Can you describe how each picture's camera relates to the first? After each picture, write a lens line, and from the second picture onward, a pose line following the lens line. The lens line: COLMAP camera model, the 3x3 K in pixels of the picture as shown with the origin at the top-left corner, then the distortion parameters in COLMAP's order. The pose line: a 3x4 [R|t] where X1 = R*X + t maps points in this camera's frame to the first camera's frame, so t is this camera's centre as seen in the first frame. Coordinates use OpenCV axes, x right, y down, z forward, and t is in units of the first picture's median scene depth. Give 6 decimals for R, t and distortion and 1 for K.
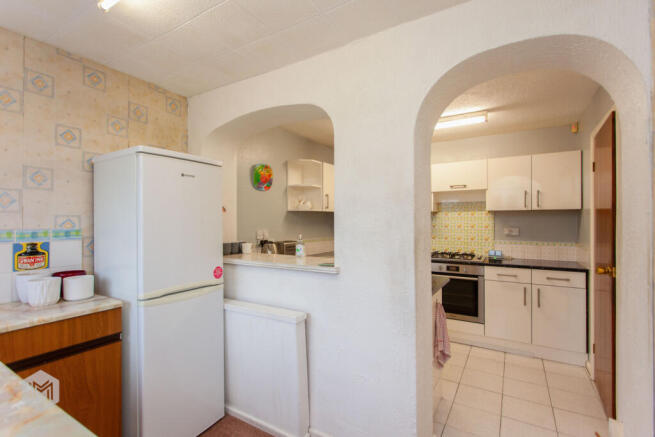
lens RADIAL K [[308.7, 0, 324.8], [0, 308.7, 220.5], [0, 0, 1]] dist [0.002650, 0.000060]
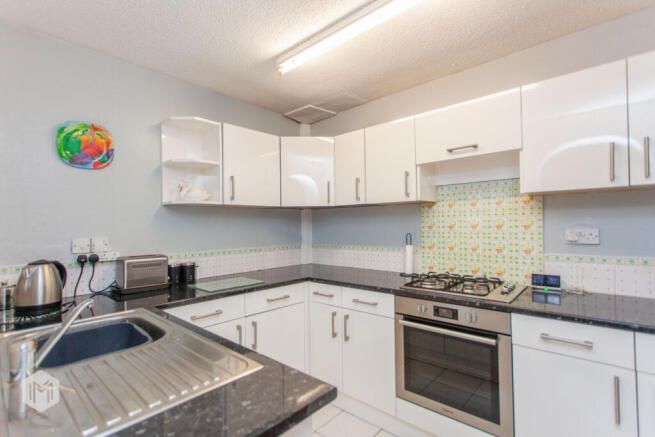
lens RADIAL K [[308.7, 0, 324.8], [0, 308.7, 220.5], [0, 0, 1]] dist [0.002650, 0.000060]
pose [[0.983581, -0.017927, -0.179577, 0.323809], [0.015561, 0.999773, -0.014573, 0.014520], [0.179798, 0.011539, 0.983636, 0.494300]]
